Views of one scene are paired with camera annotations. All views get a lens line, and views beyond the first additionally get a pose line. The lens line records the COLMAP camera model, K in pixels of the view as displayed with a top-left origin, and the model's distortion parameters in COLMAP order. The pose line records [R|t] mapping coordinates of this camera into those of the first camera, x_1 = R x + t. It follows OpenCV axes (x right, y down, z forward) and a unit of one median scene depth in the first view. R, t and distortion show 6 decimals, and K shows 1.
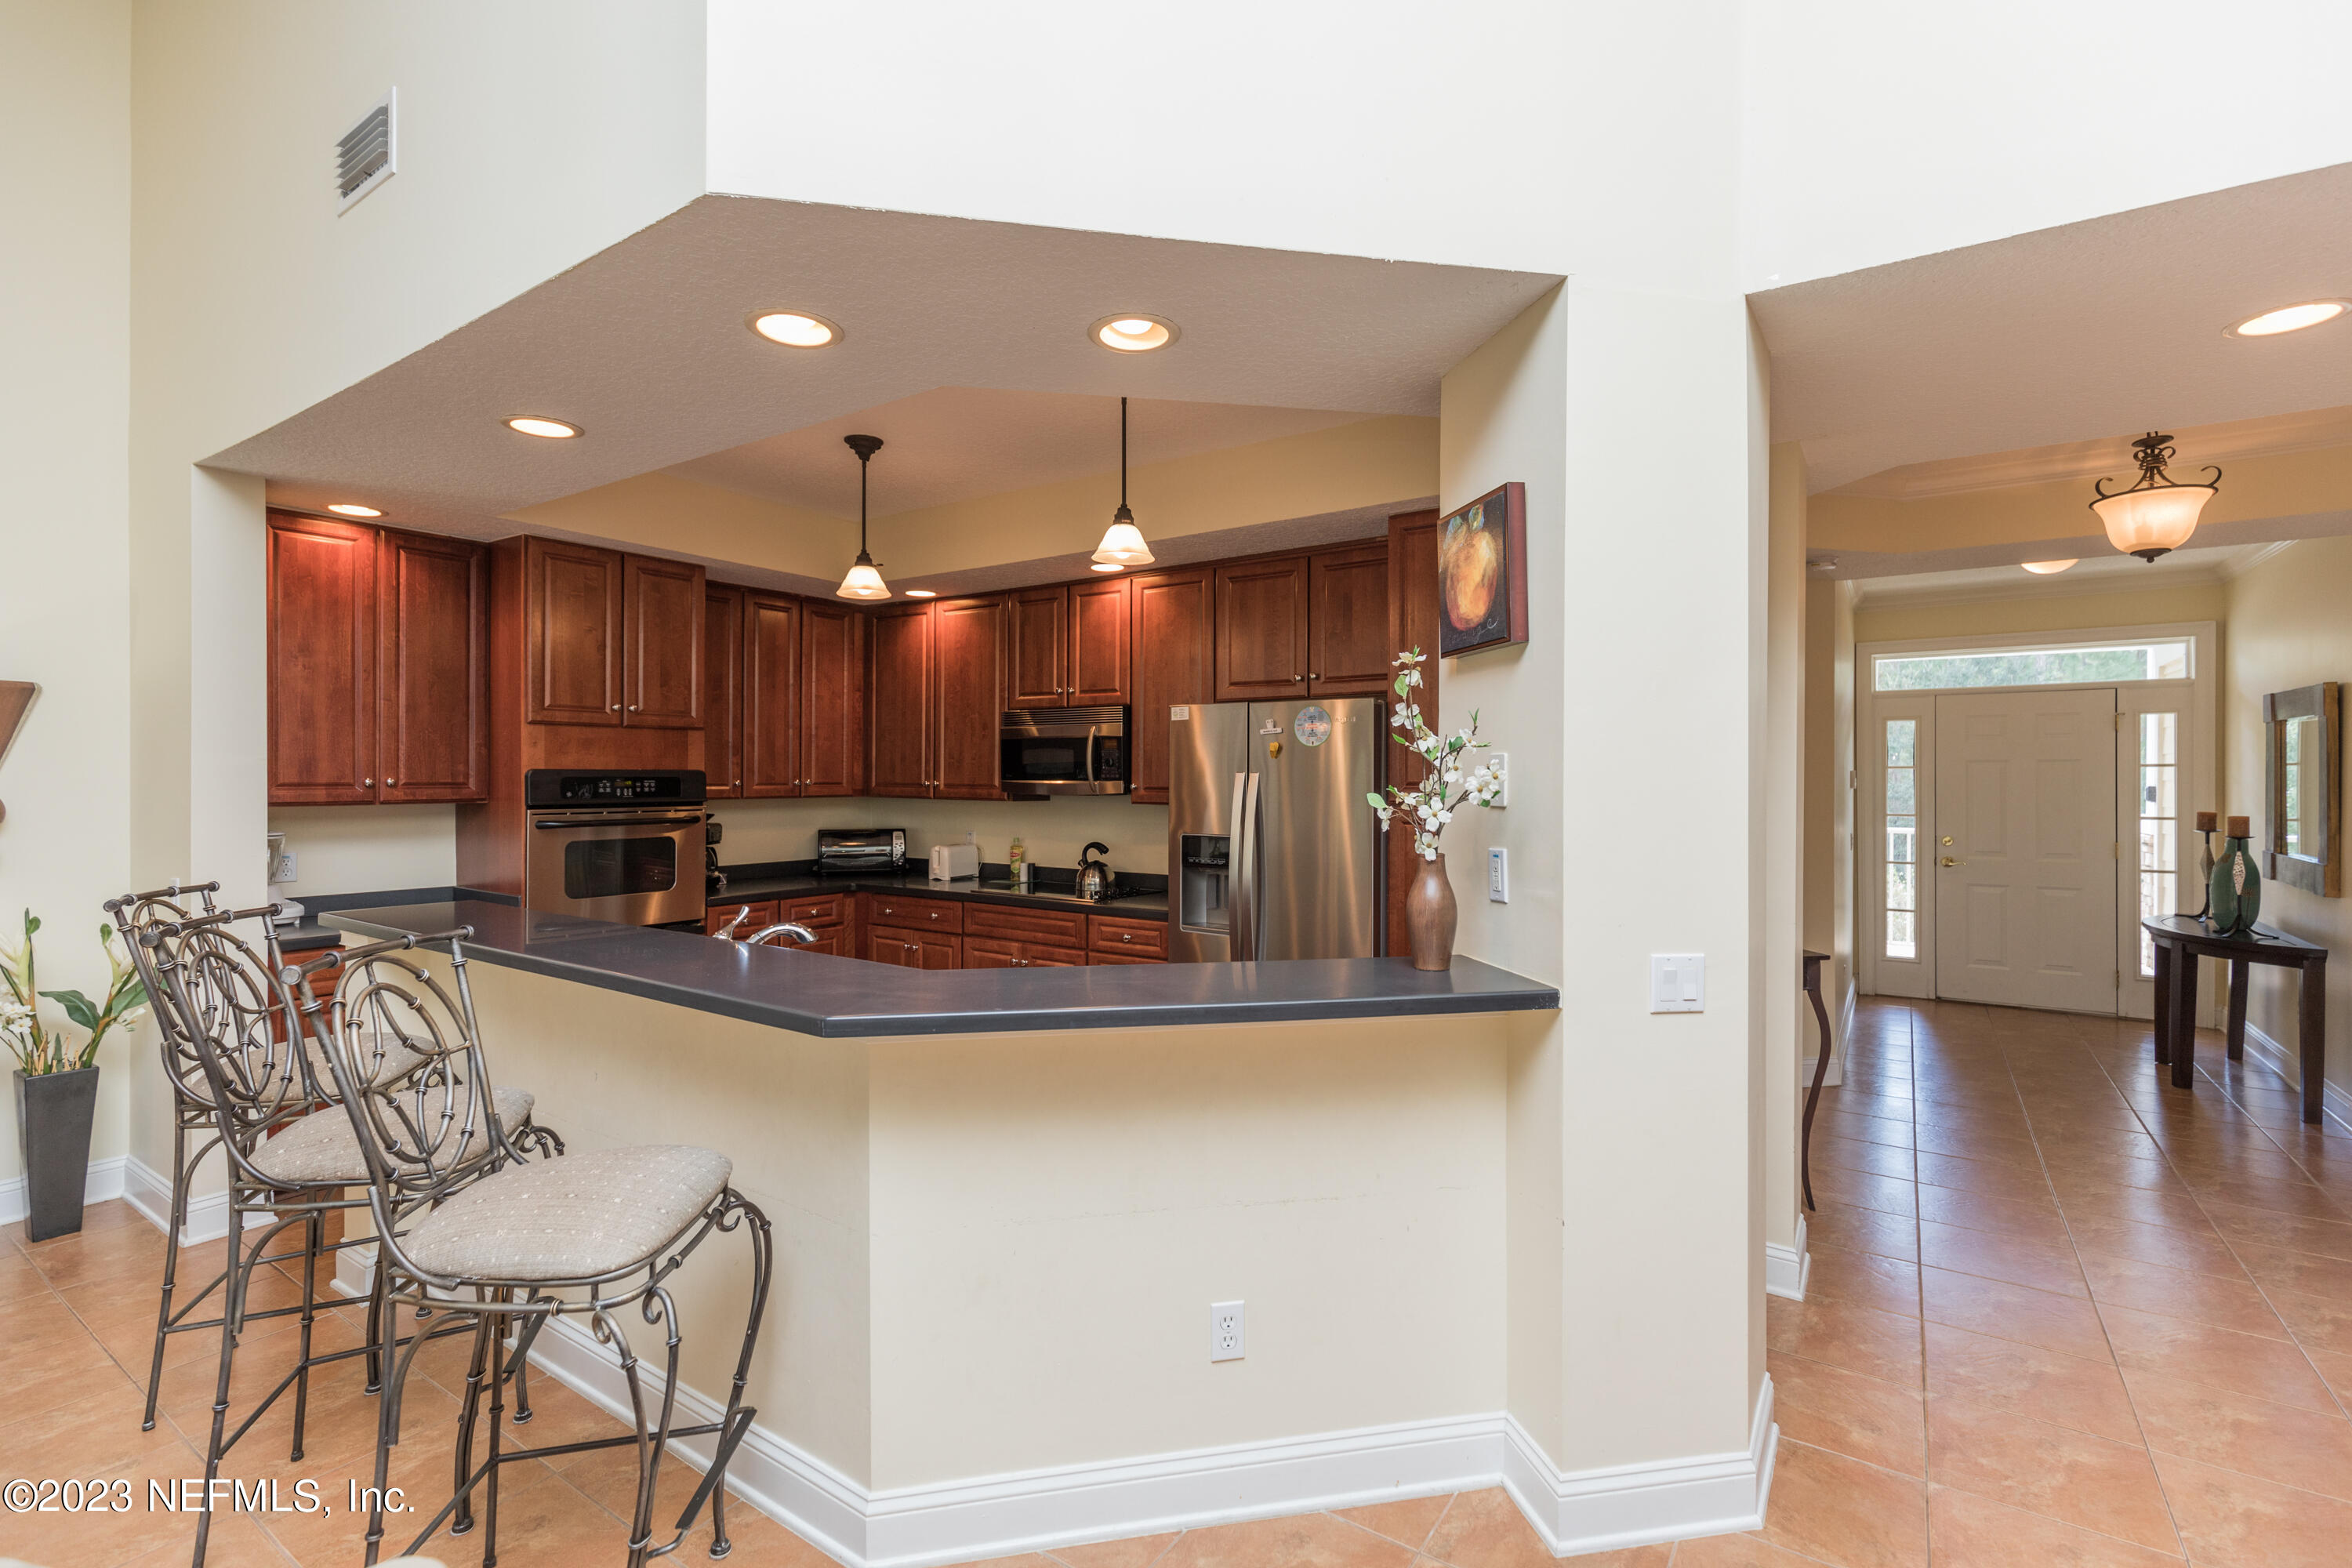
lens RADIAL K [[1067.6, 0, 1183.0], [0, 1067.6, 769.7], [0, 0, 1]] dist [0.018755, -0.000700]
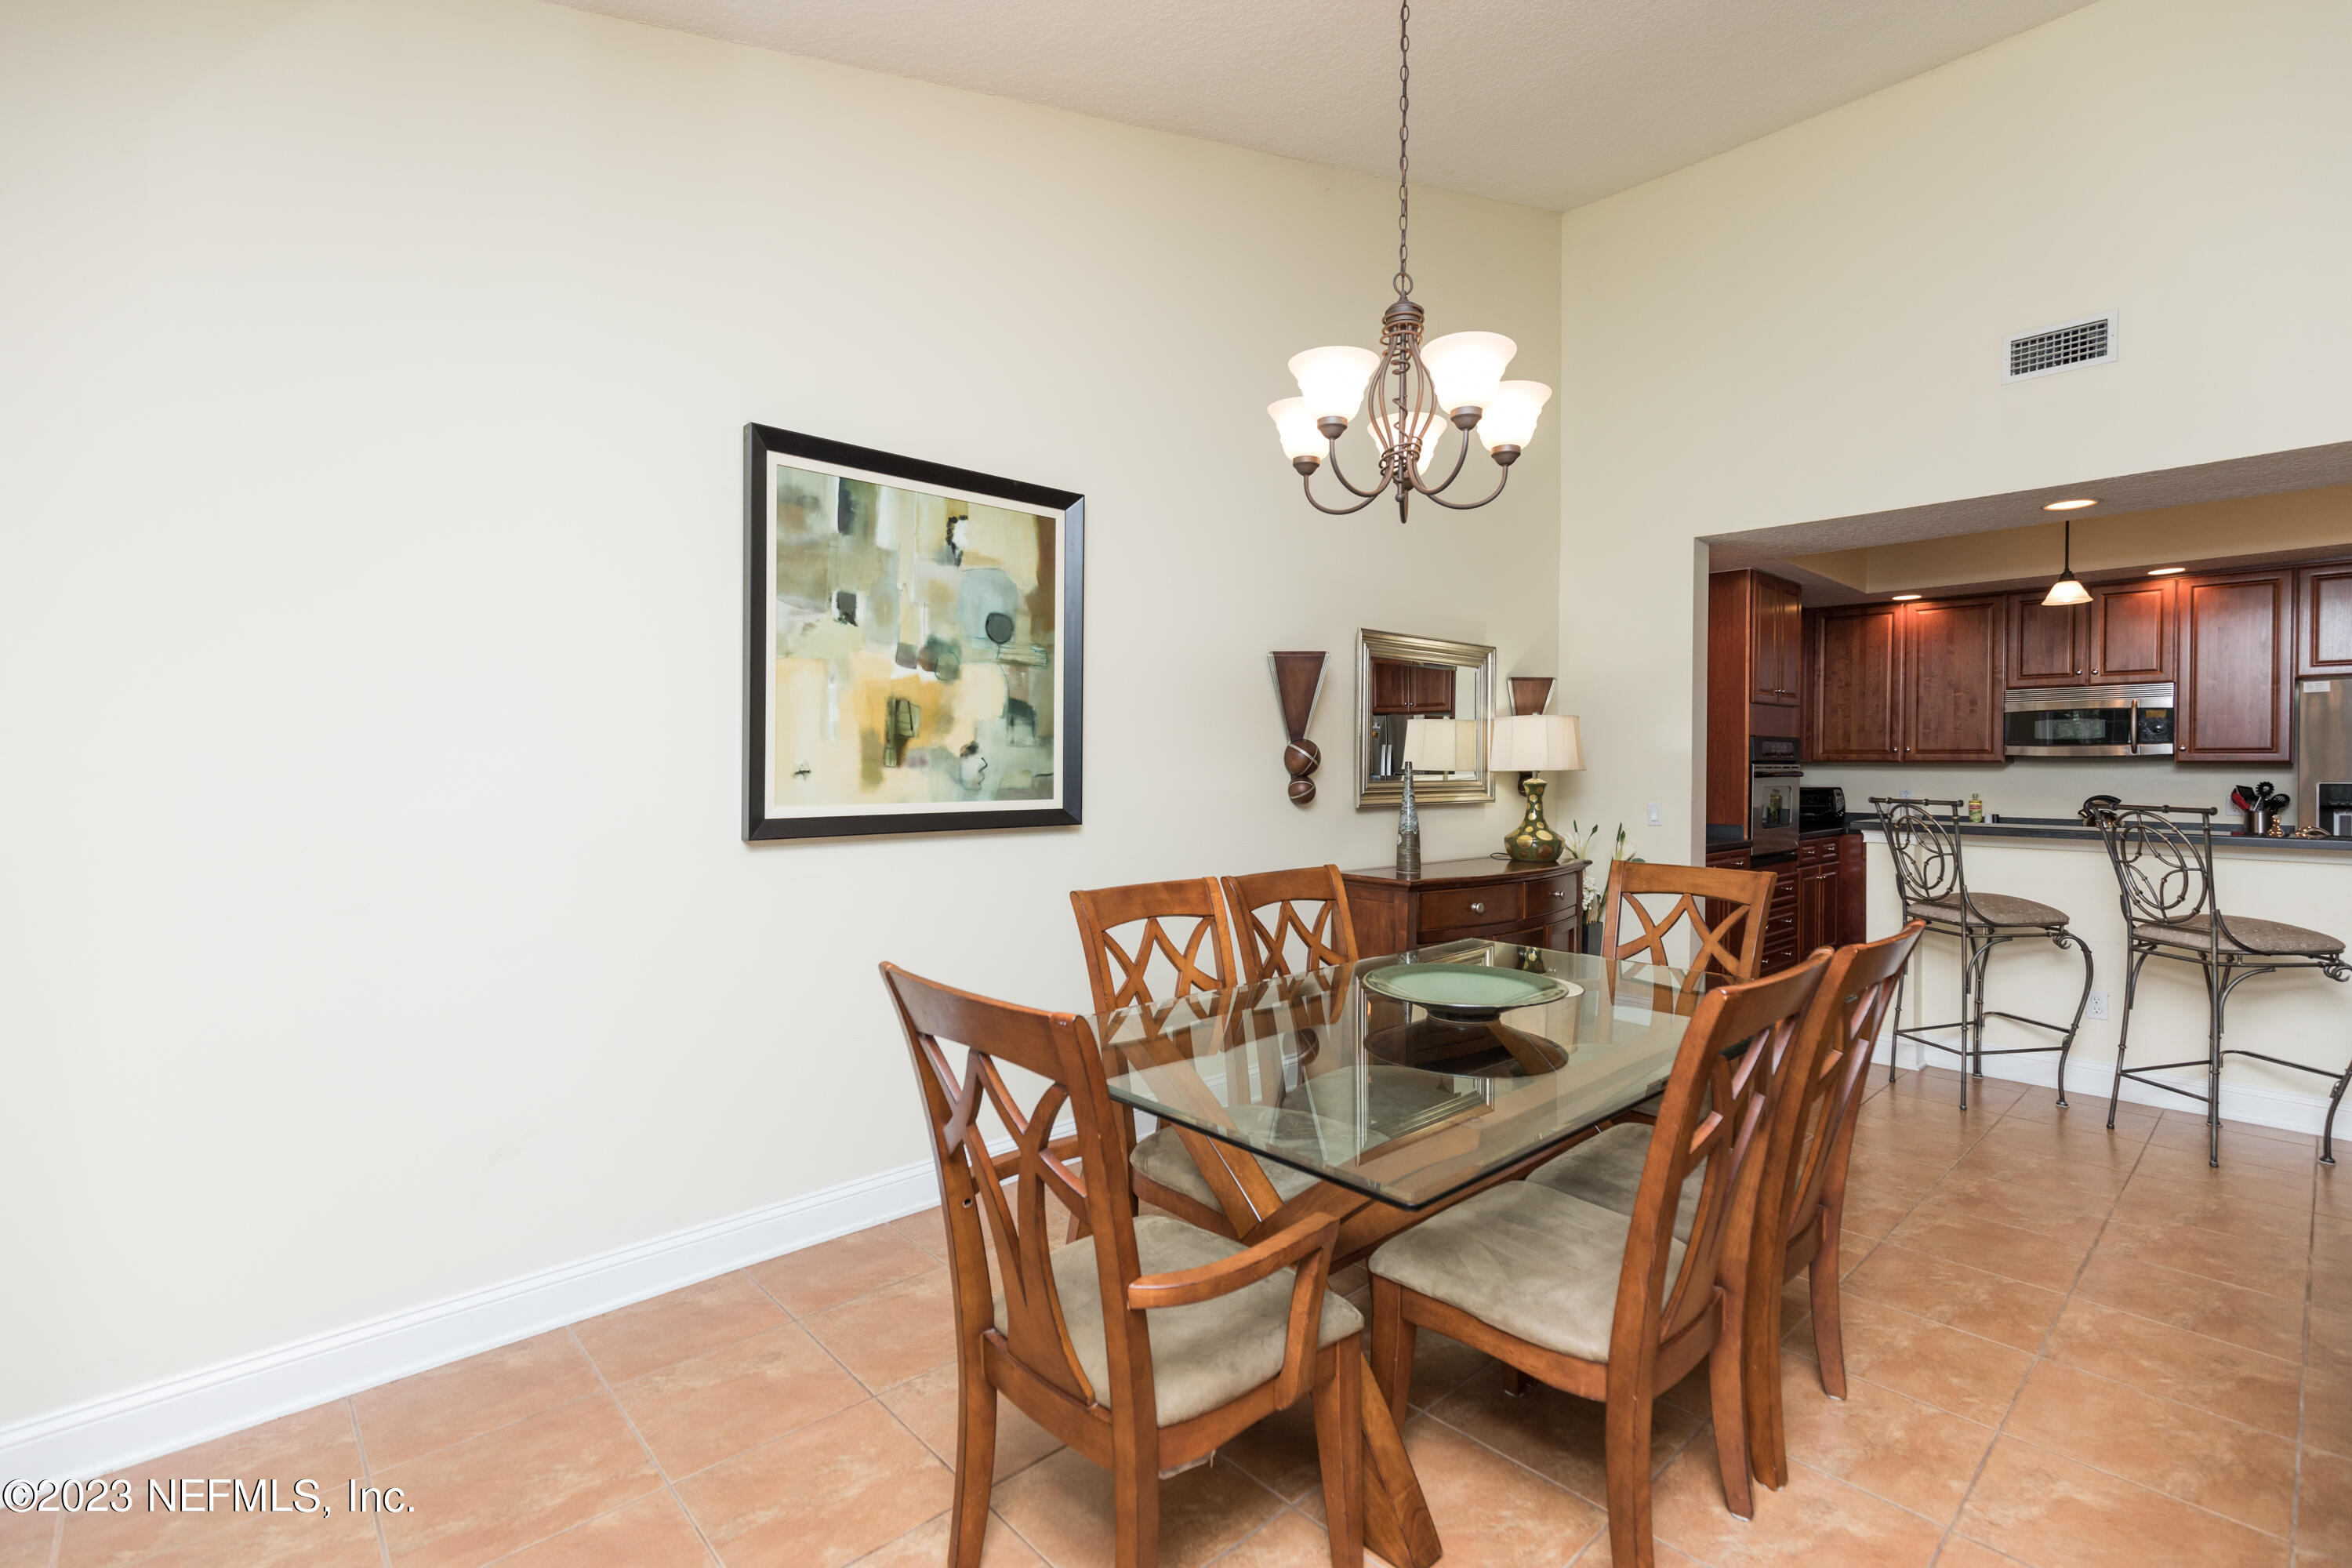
lens RADIAL K [[1068.6, 0, 1219.3], [0, 1068.6, 769.3], [0, 0, 1]] dist [0.026828, -0.000350]
pose [[0.977461, -0.000259, -0.211116, -0.855332], [0.001955, 0.999967, 0.007826, 0.027819], [0.211107, -0.008063, 0.977430, -0.449000]]
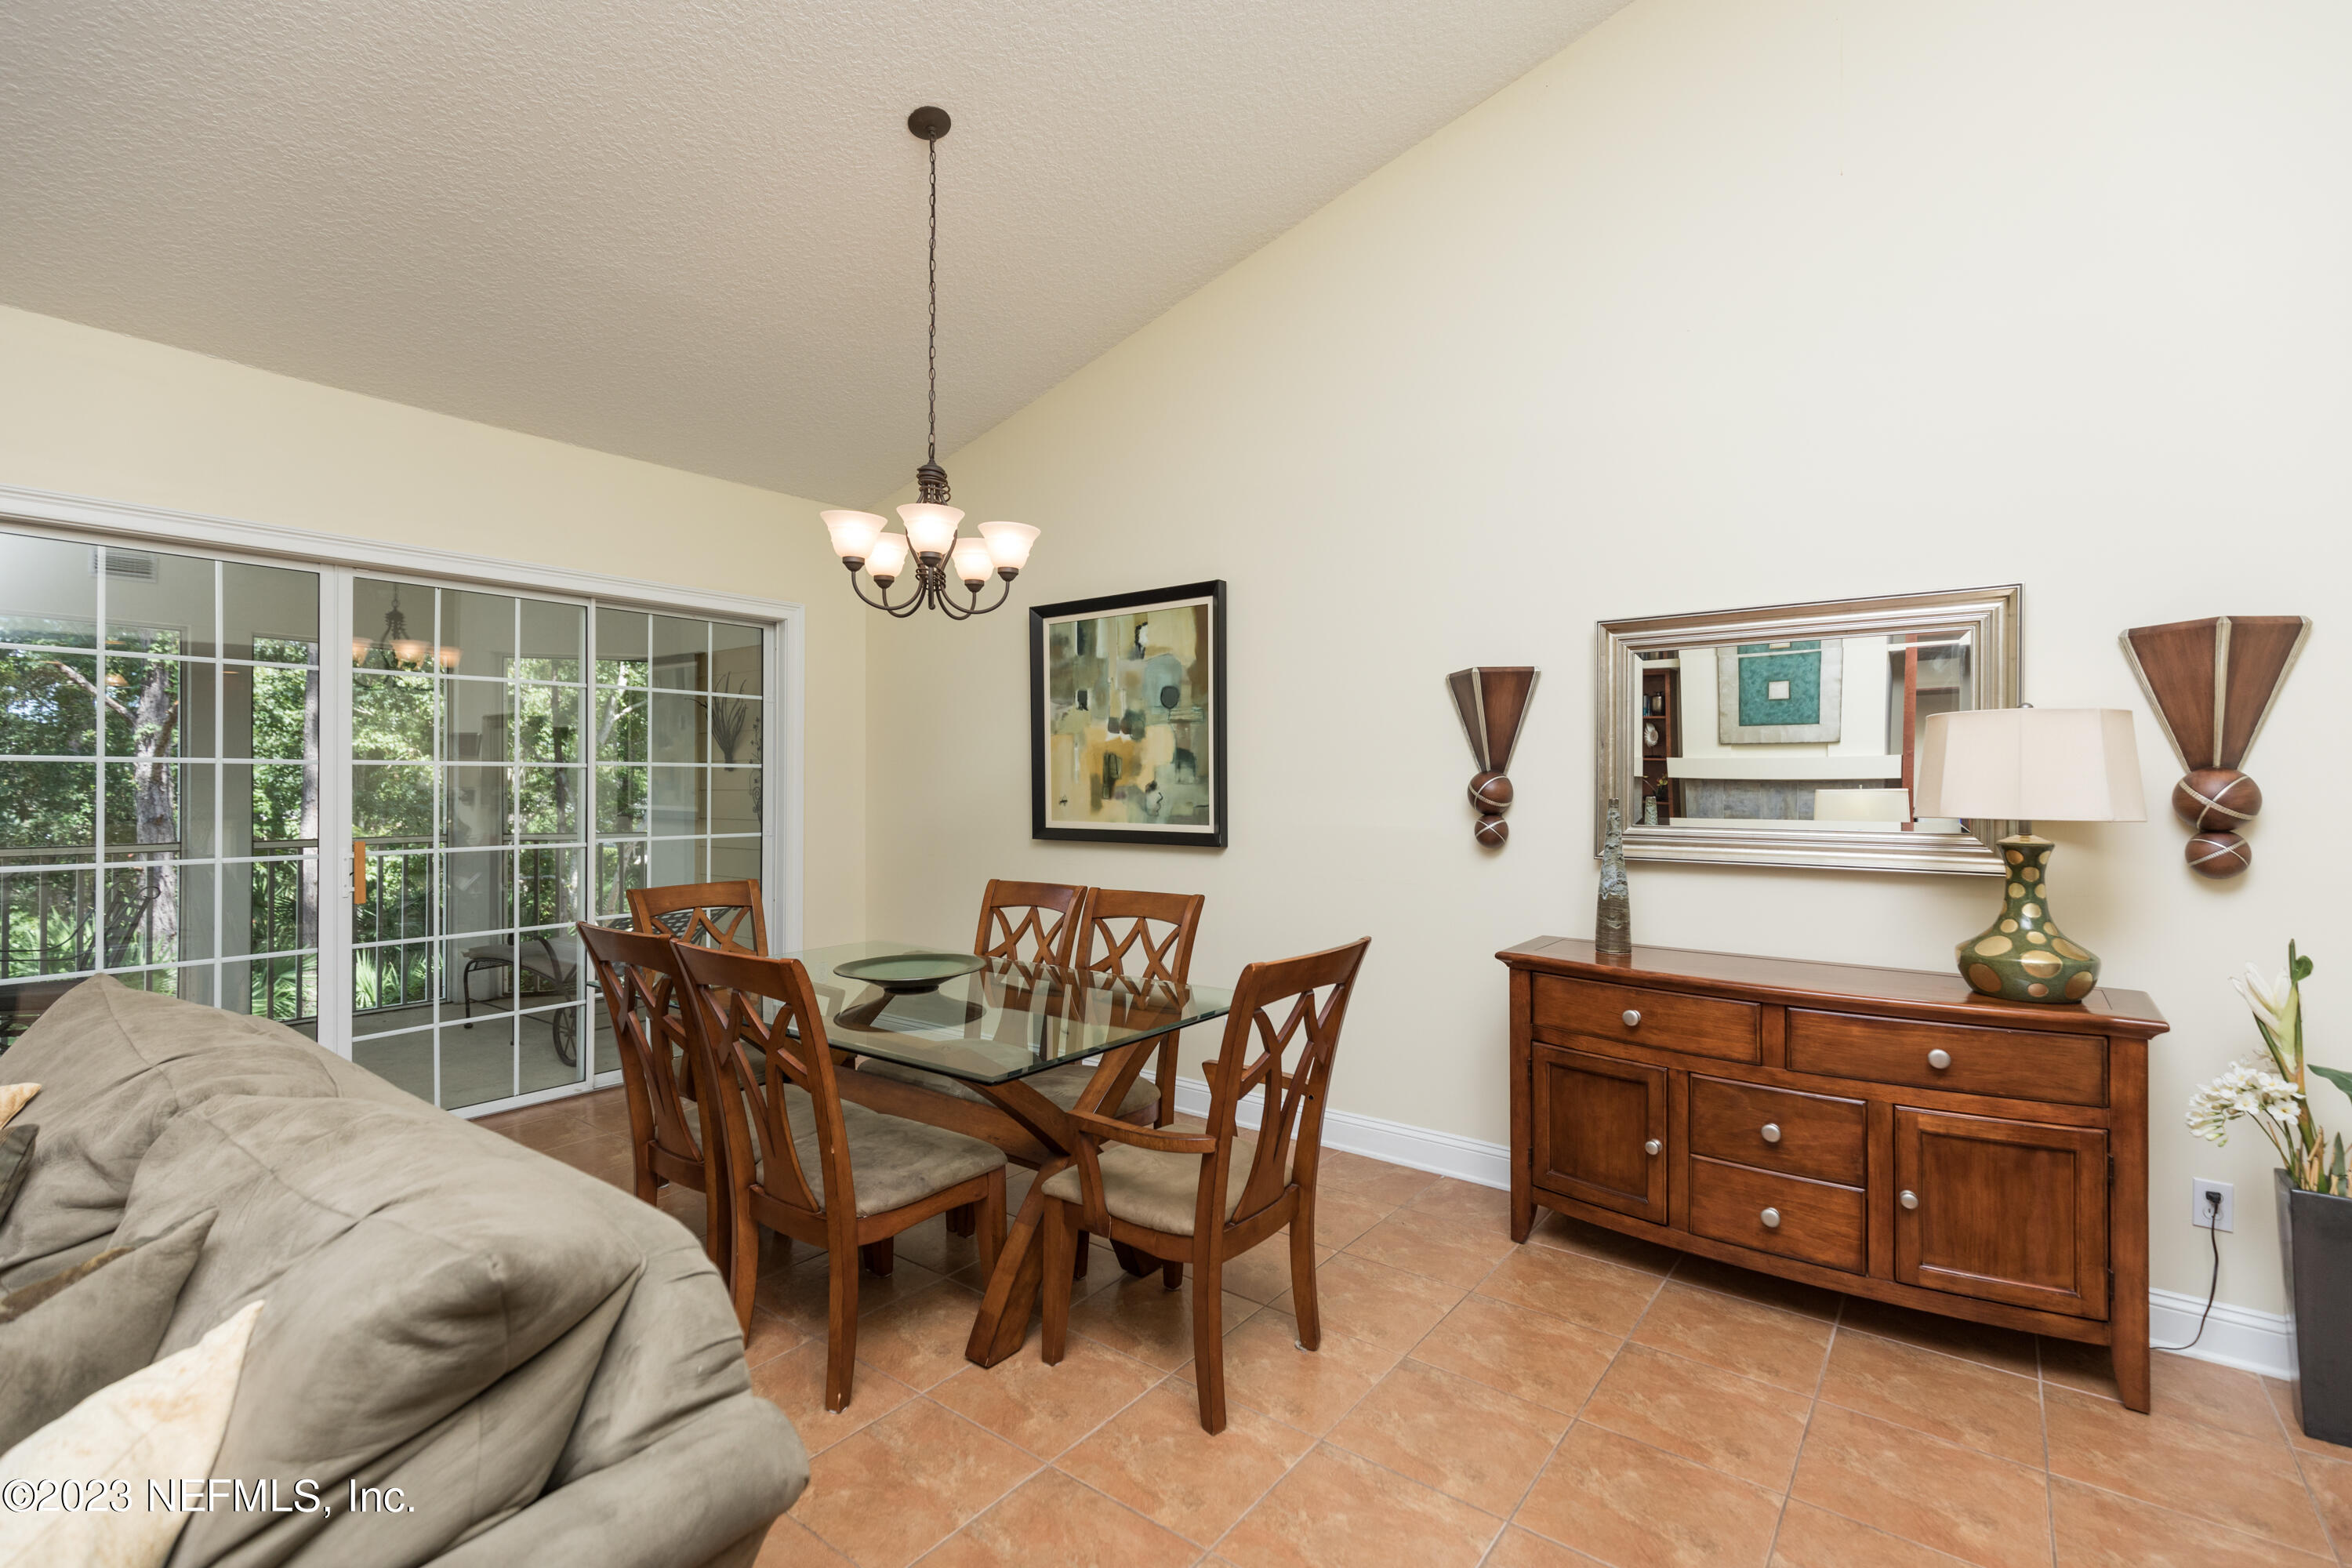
lens RADIAL K [[1039.6, 0, 1176.0], [0, 1039.6, 784.0], [0, 0, 1]] dist [0.001436, -0.000540]
pose [[-0.059869, -0.007599, -0.998177, -0.252070], [-0.000669, 0.999971, -0.007572, 0.024871], [0.998206, 0.000215, -0.059873, 0.234470]]
